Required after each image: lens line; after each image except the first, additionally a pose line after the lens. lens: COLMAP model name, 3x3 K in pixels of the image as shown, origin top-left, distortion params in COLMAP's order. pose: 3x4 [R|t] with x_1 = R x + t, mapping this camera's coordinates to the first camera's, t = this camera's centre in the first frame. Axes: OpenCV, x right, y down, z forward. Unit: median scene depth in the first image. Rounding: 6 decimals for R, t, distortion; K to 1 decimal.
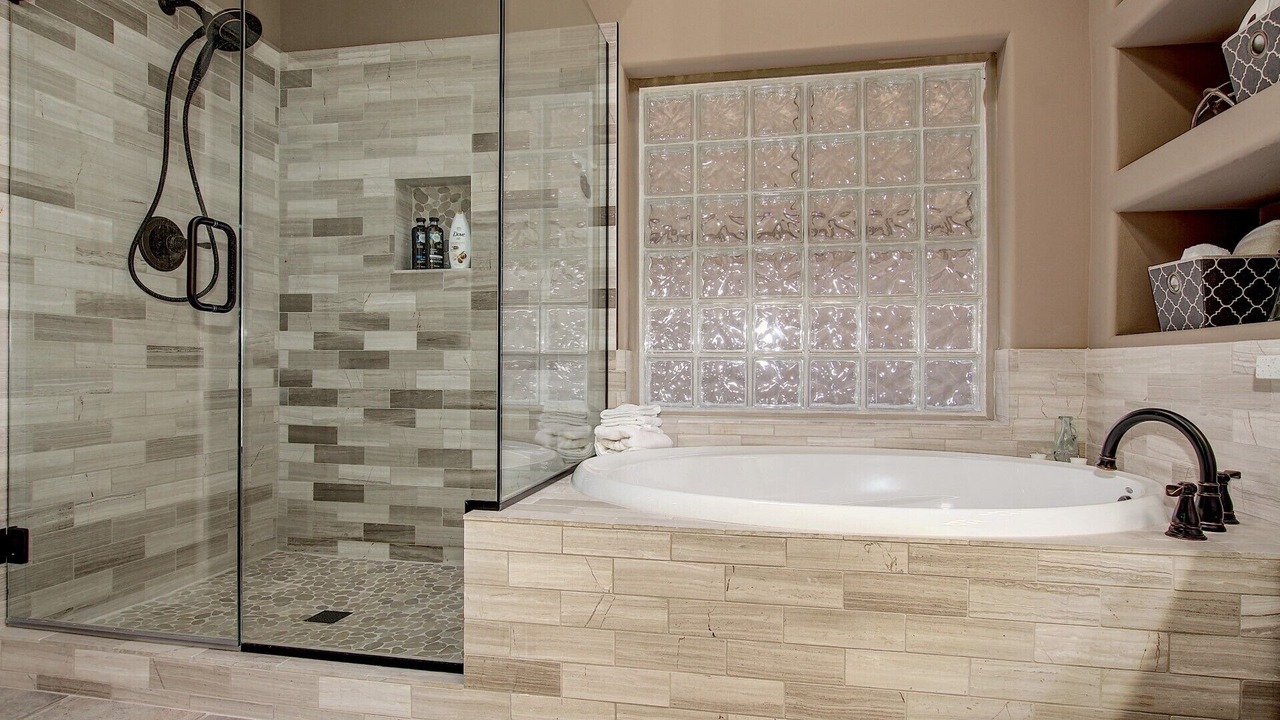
lens RADIAL K [[640.1, 0, 640.0], [0, 640.1, 367.4], [0, 0, 1]] dist [-0.003833, -0.000065]
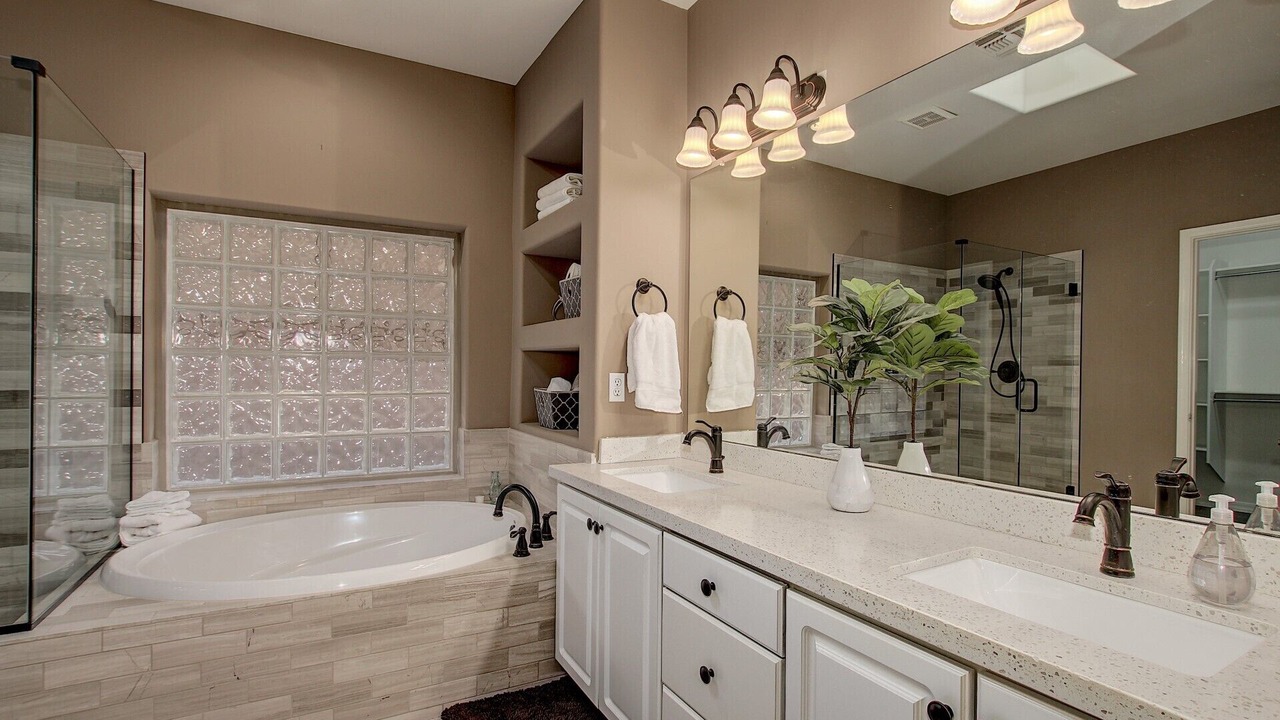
lens RADIAL K [[610.6, 0, 632.4], [0, 610.6, 365.2], [0, 0, 1]] dist [-0.032062, 0.012501]
pose [[0.780234, 0.001827, 0.625485, -0.029685], [-0.014630, 0.999775, 0.015330, -0.230327], [-0.625317, -0.021112, 0.780085, -0.431740]]
